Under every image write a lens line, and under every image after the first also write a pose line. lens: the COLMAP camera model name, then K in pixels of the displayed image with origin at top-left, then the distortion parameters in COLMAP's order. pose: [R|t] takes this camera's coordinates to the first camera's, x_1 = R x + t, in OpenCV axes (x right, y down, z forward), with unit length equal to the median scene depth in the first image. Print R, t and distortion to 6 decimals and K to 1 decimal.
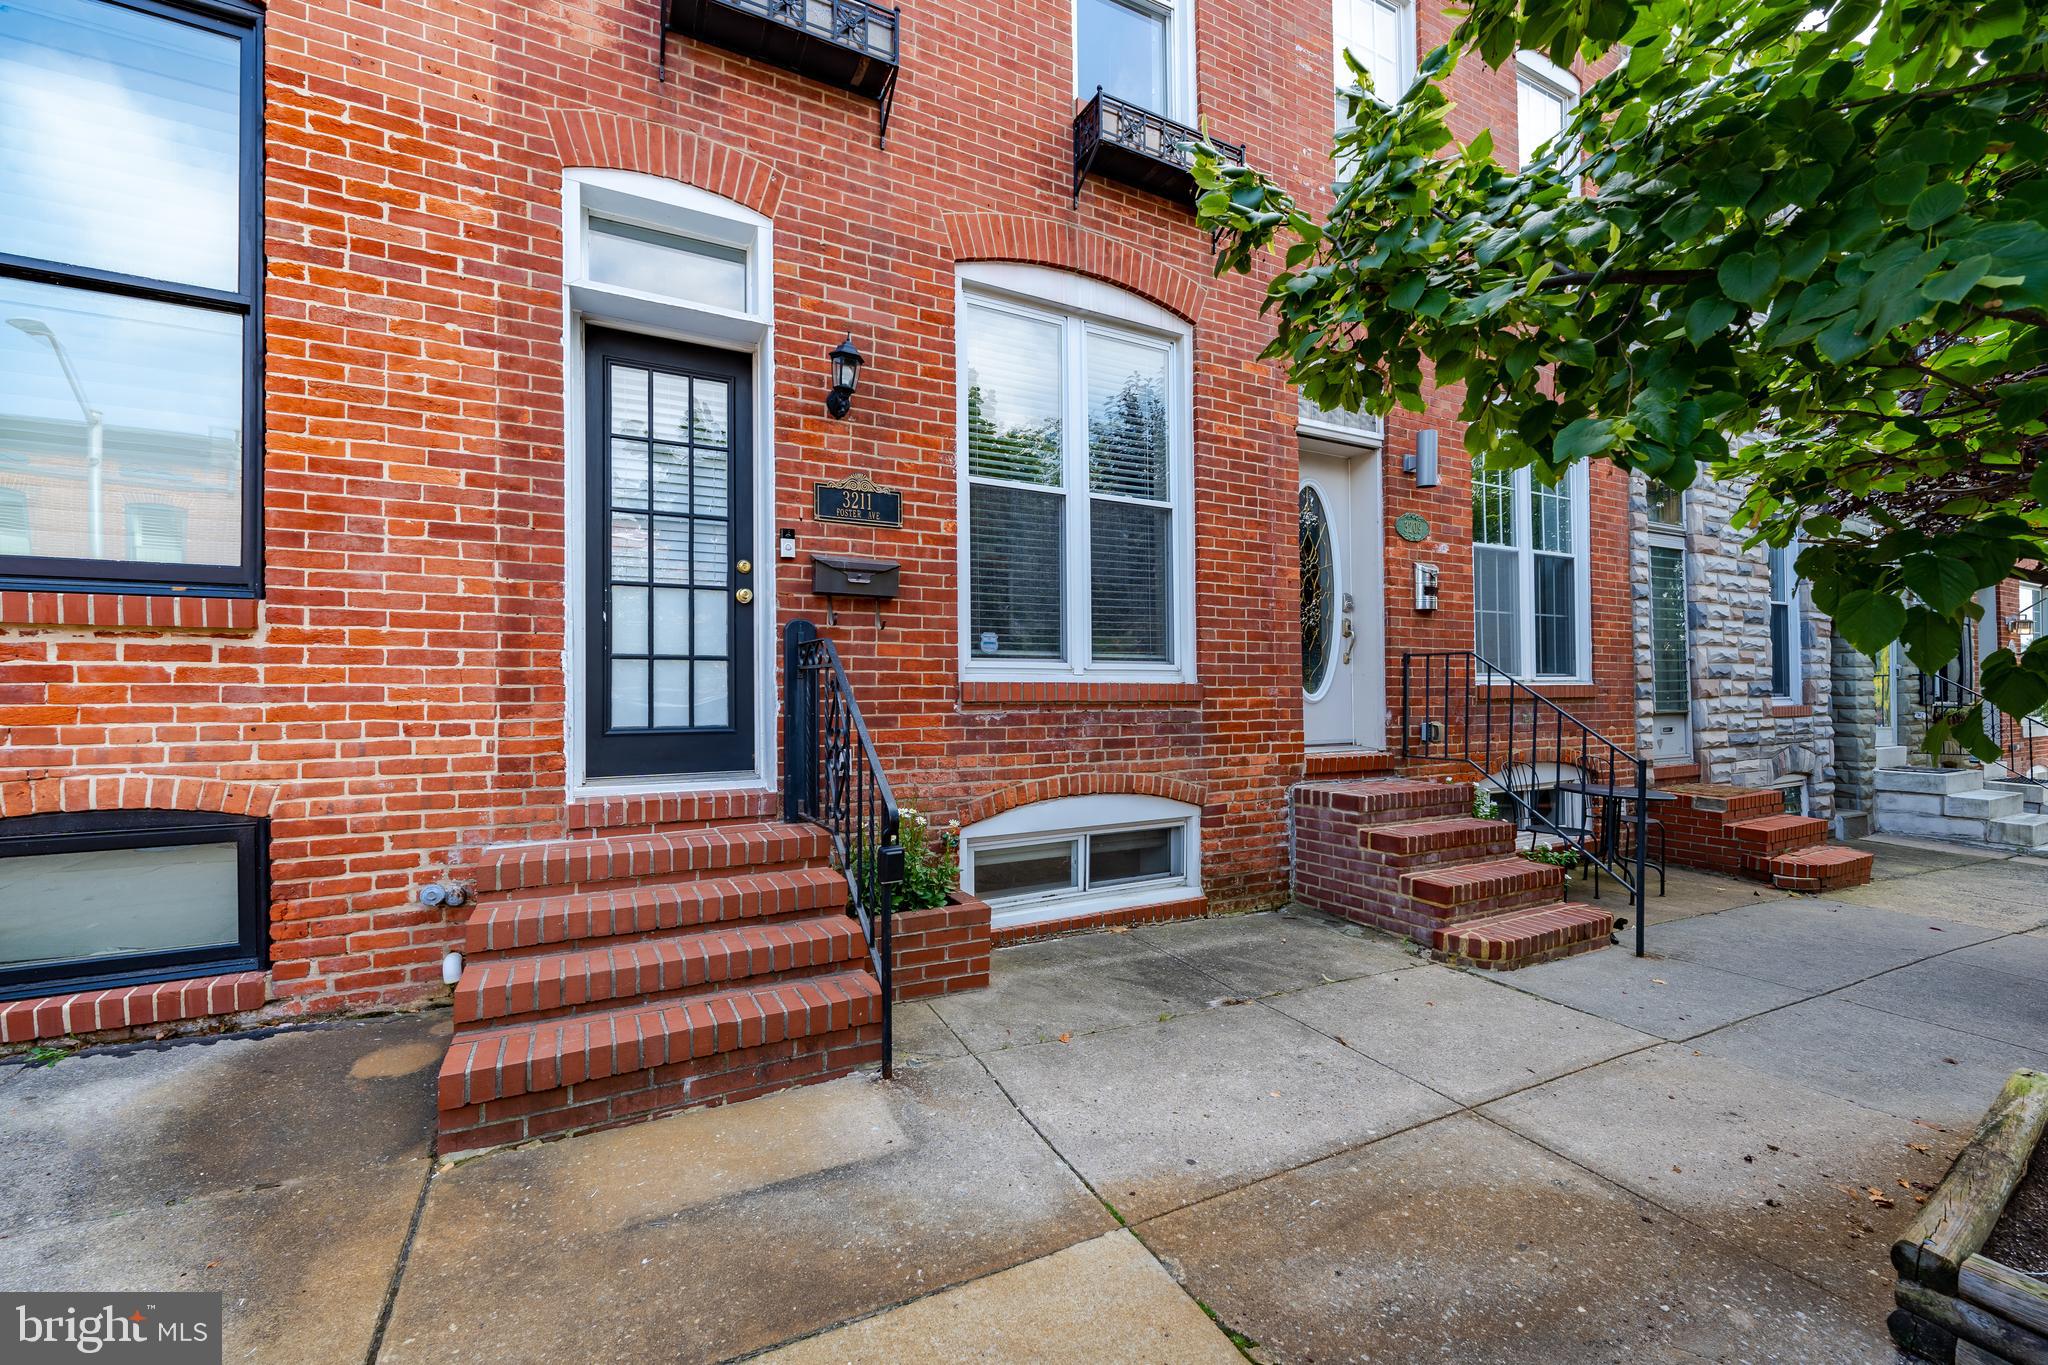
lens RADIAL K [[856.2, 0, 1012.6], [0, 856.2, 685.7], [0, 0, 1]] dist [0.003903, -0.003043]
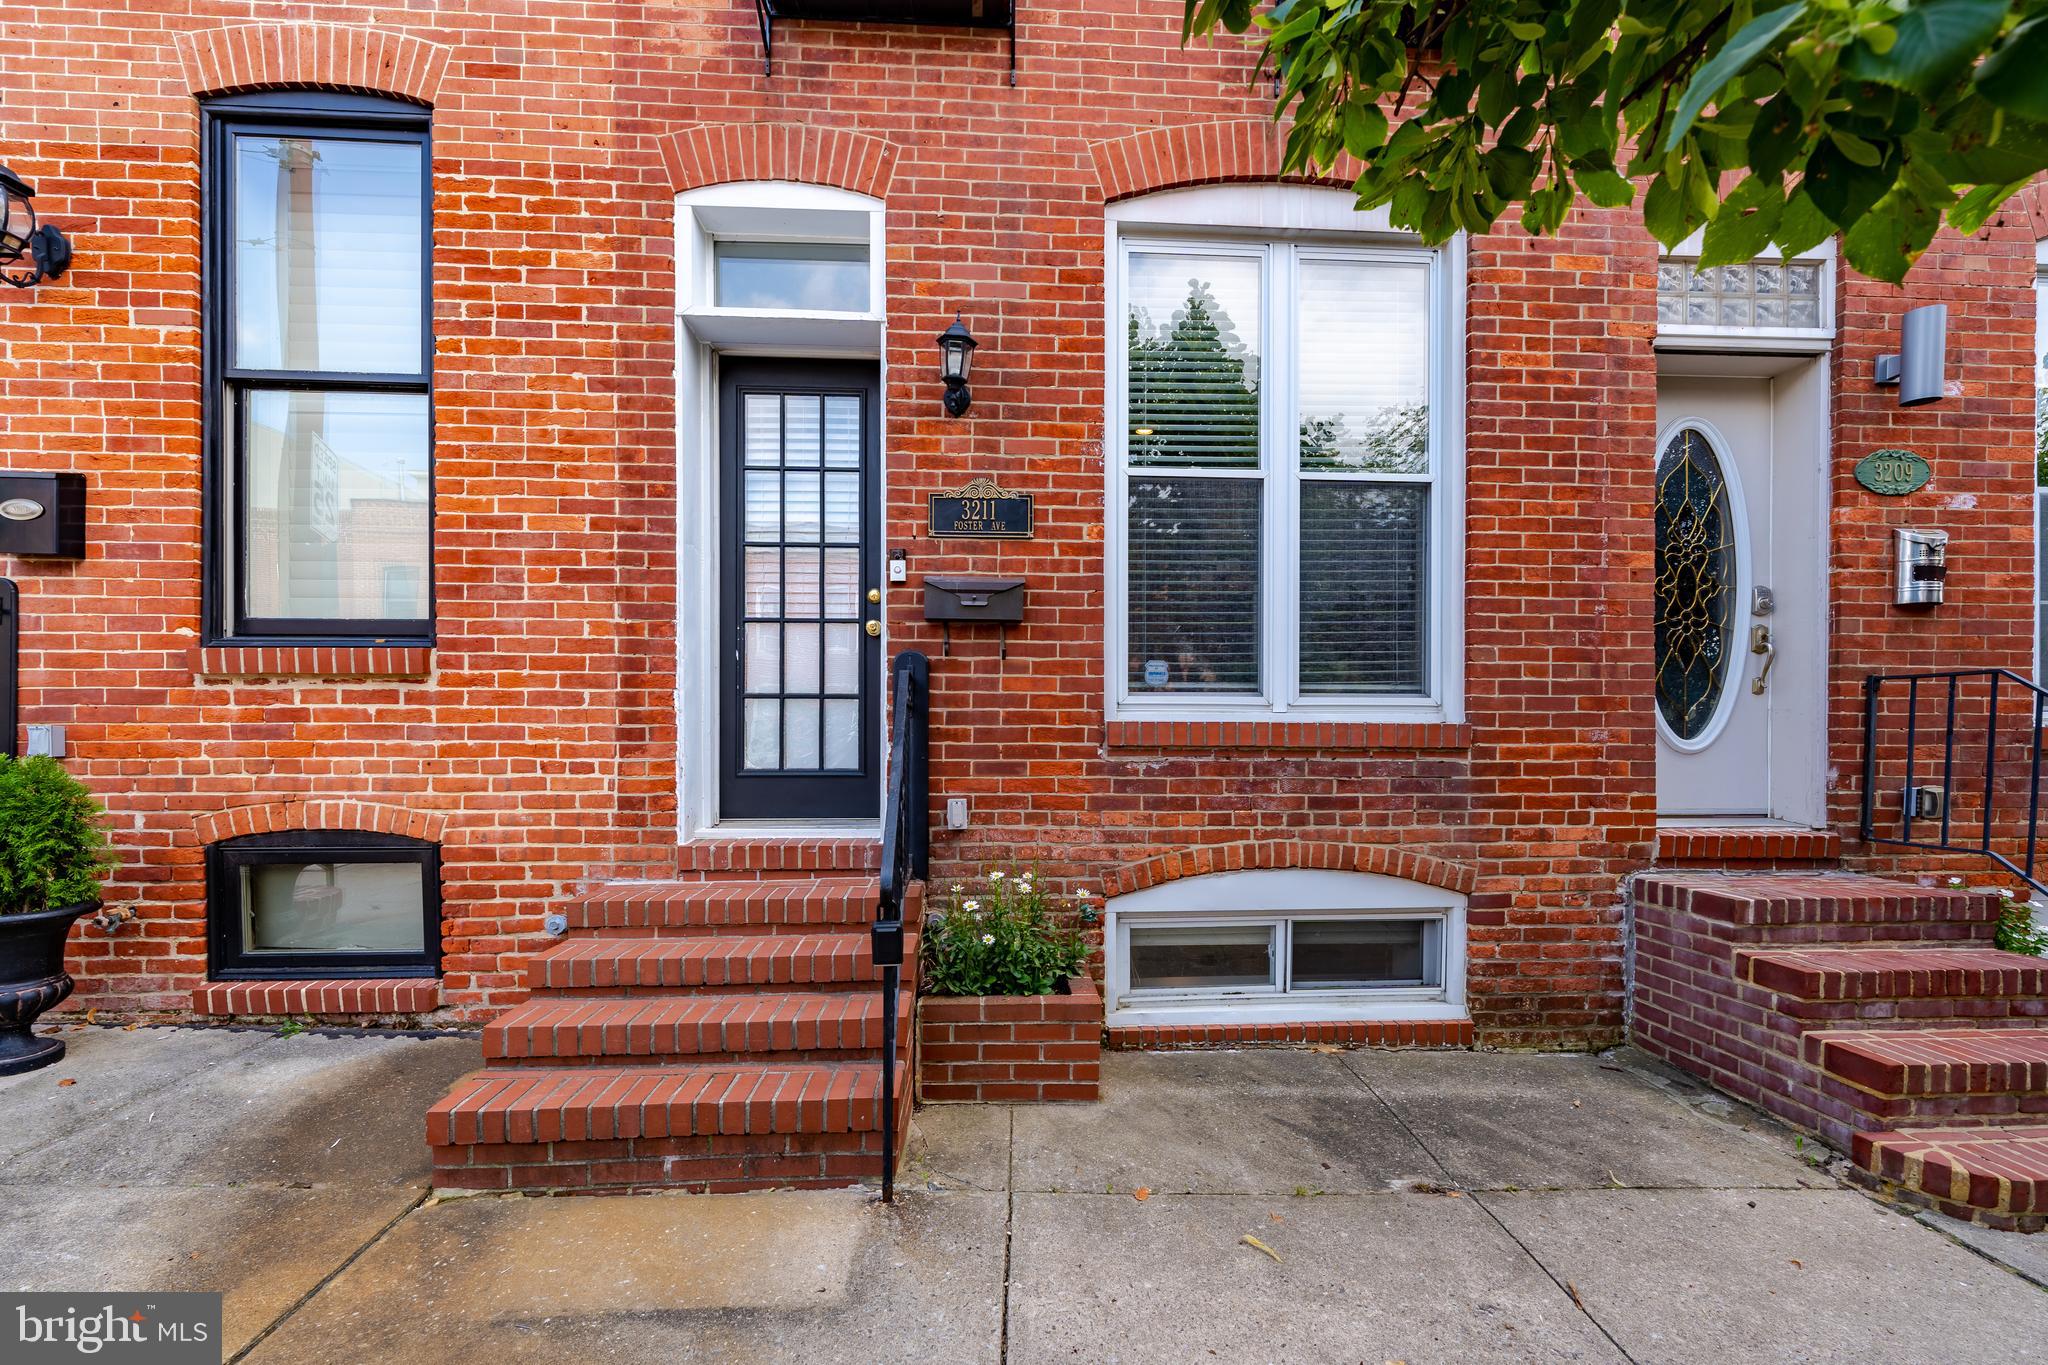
lens RADIAL K [[856.2, 0, 1092.0], [0, 856.2, 752.7], [0, 0, 1]] dist [0.003903, -0.003043]
pose [[0.907598, 0.012002, -0.419669, 0.287409], [-0.001551, 0.999680, 0.025236, 0.005104], [0.419838, -0.022253, 0.907326, 0.266851]]
